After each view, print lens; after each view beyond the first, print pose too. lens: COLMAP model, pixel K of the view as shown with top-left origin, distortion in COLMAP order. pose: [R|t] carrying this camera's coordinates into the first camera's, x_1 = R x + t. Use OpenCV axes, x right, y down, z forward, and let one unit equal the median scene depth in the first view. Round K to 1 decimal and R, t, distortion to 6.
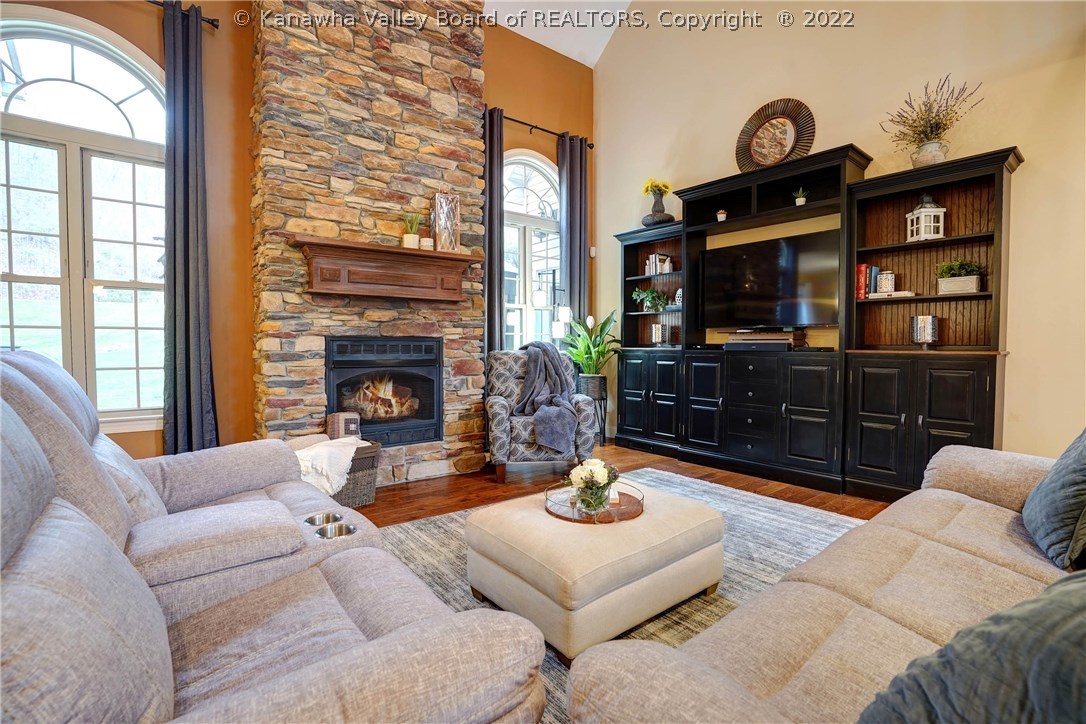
lens RADIAL K [[495.9, 0, 540.7], [0, 495.9, 343.4], [0, 0, 1]] dist [-0.012534, 0.000535]
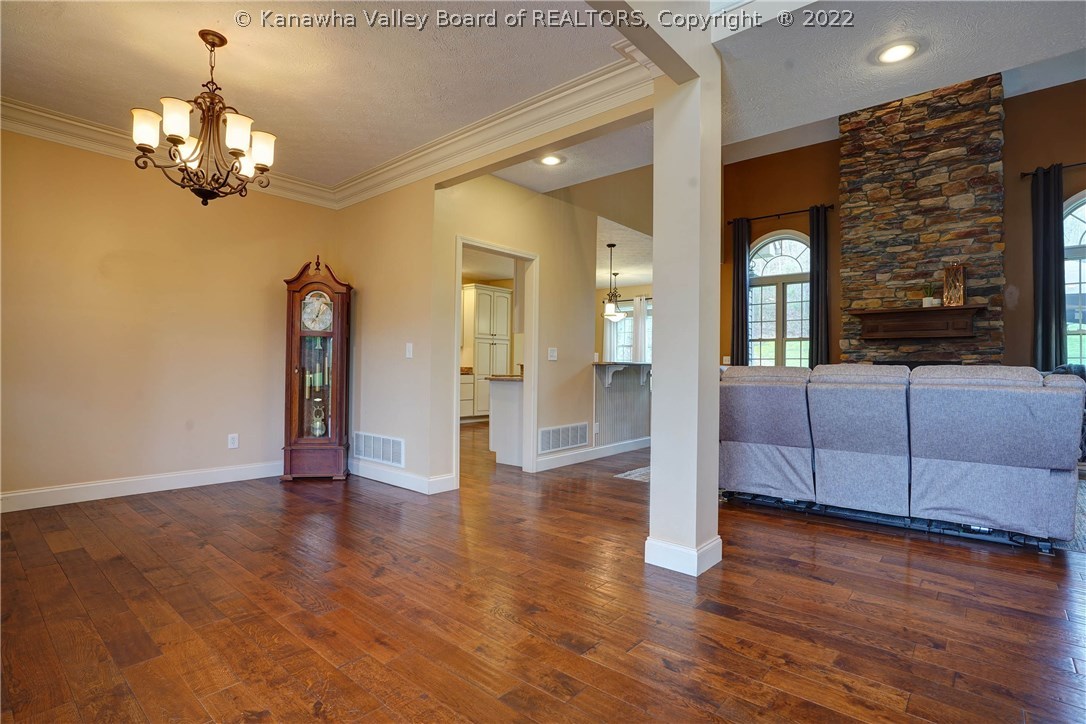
lens RADIAL K [[525.4, 0, 543.4], [0, 525.4, 359.2], [0, 0, 1]] dist [-0.003984, -0.000907]
pose [[0.198327, -0.011296, -0.980071, 1.168290], [-0.007723, 0.999885, -0.013088, 0.011263], [0.980105, 0.010165, 0.198217, -0.558417]]
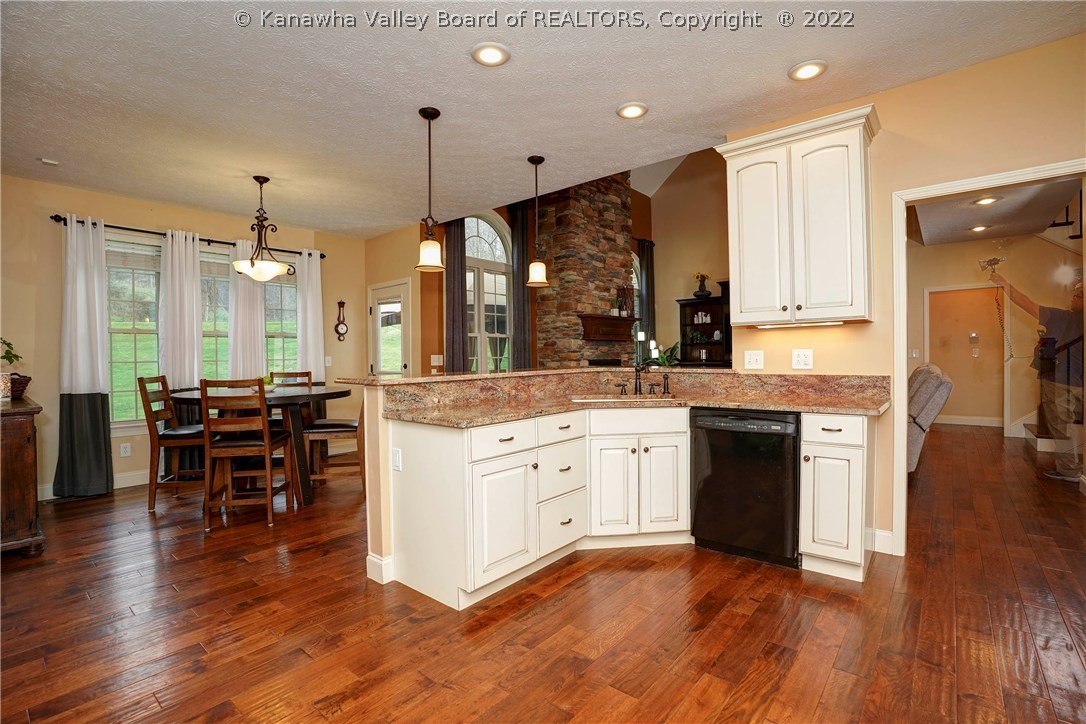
lens RADIAL K [[495.9, 0, 542.3], [0, 495.9, 360.7], [0, 0, 1]] dist [-0.012534, 0.000535]
pose [[0.976751, -0.021452, 0.213303, -1.009081], [0.021334, 0.999768, 0.002853, -0.019750], [-0.213315, 0.001764, 0.976982, -0.926218]]
